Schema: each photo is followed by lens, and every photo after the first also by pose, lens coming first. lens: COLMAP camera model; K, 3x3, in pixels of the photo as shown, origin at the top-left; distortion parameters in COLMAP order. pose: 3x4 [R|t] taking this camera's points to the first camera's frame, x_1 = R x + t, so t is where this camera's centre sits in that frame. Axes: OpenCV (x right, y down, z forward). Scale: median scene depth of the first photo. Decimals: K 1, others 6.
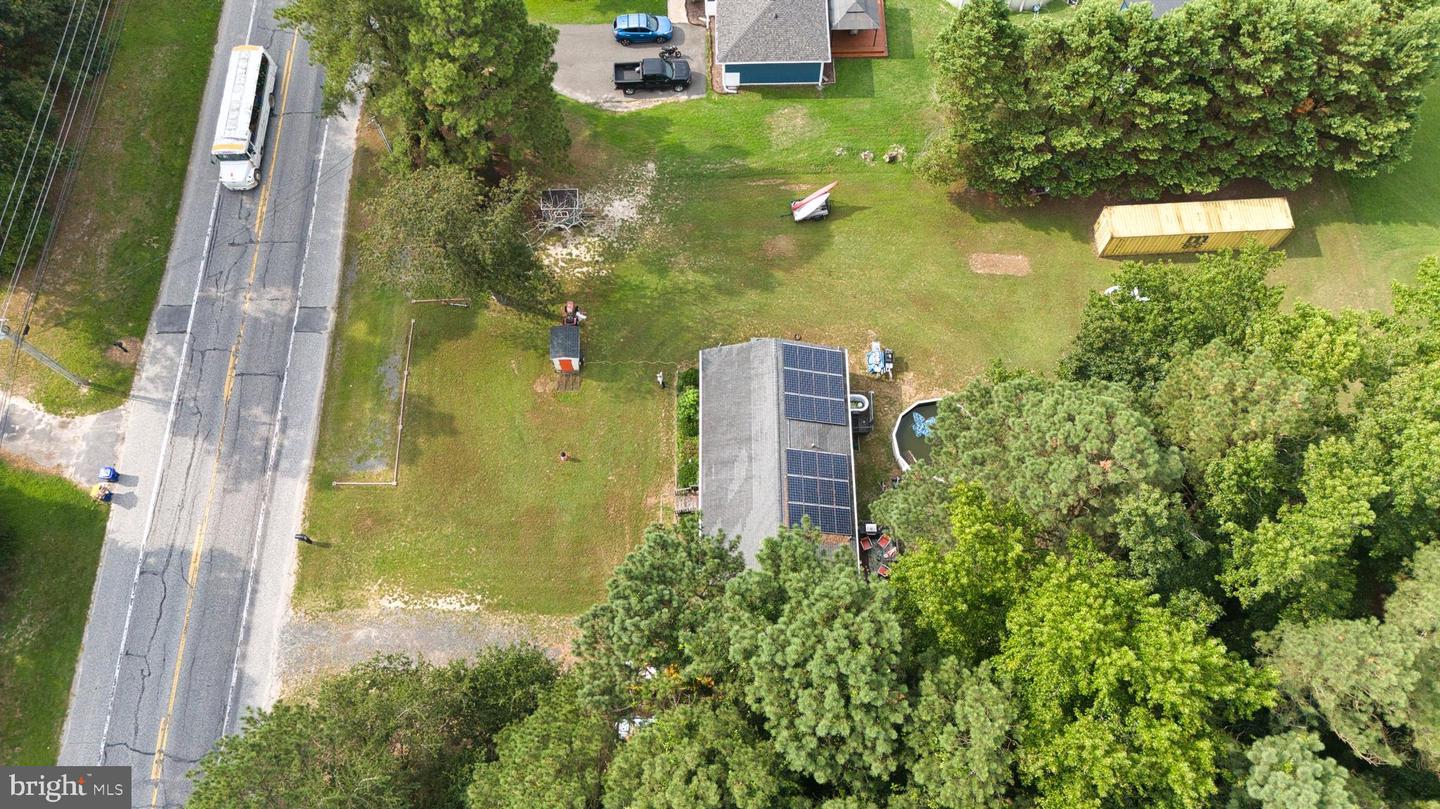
lens RADIAL K [[1023.1, 0, 709.3], [0, 1023.1, 405.1], [0, 0, 1]] dist [0.040478, -0.019708]
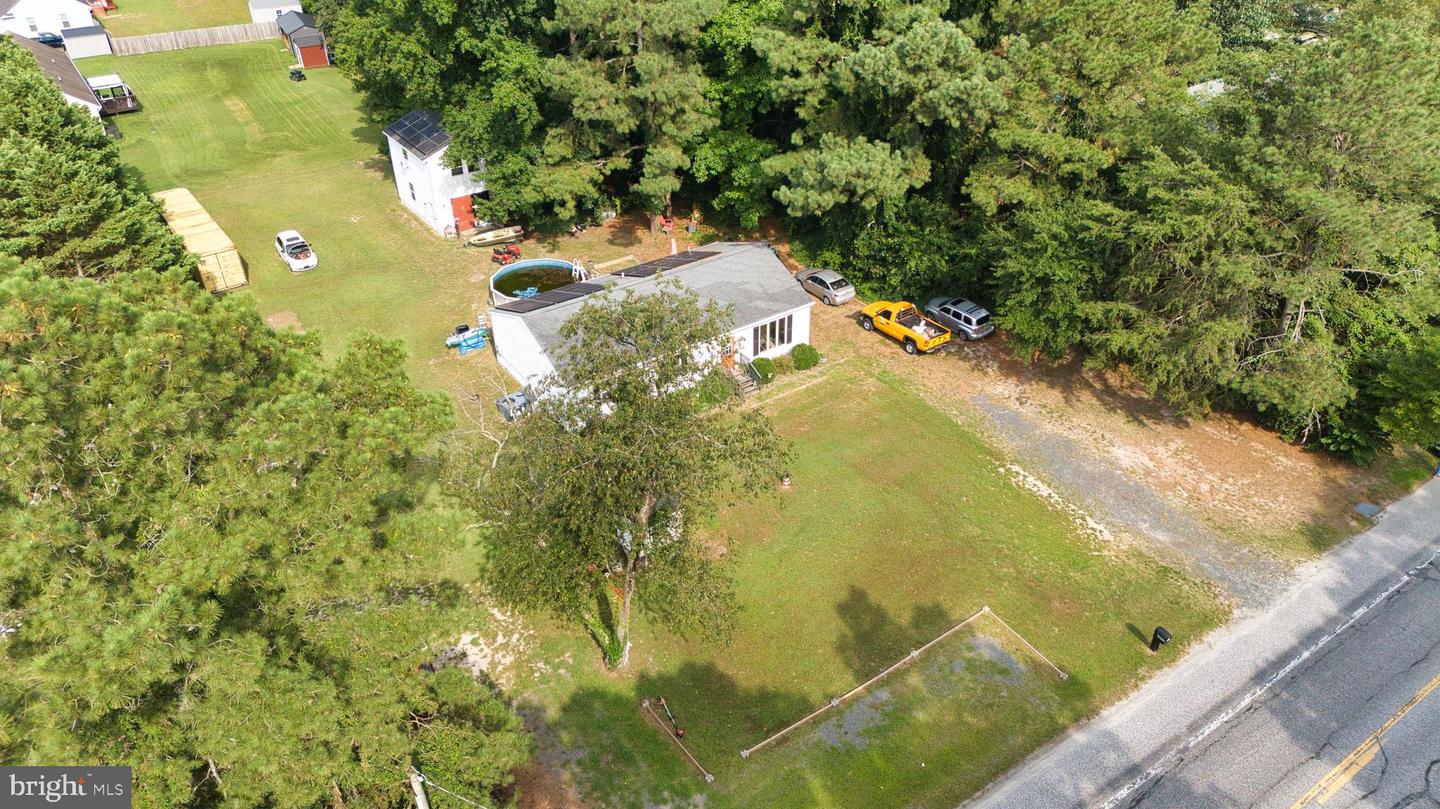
lens RADIAL K [[1023.1, 0, 719.9], [0, 1023.1, 407.7], [0, 0, 1]] dist [0.040478, -0.019708]
pose [[-0.560122, -0.456294, 0.691418, -0.571818], [0.771122, 0.017802, 0.636438, -0.427695], [-0.302711, 0.889651, 0.341887, 0.712975]]
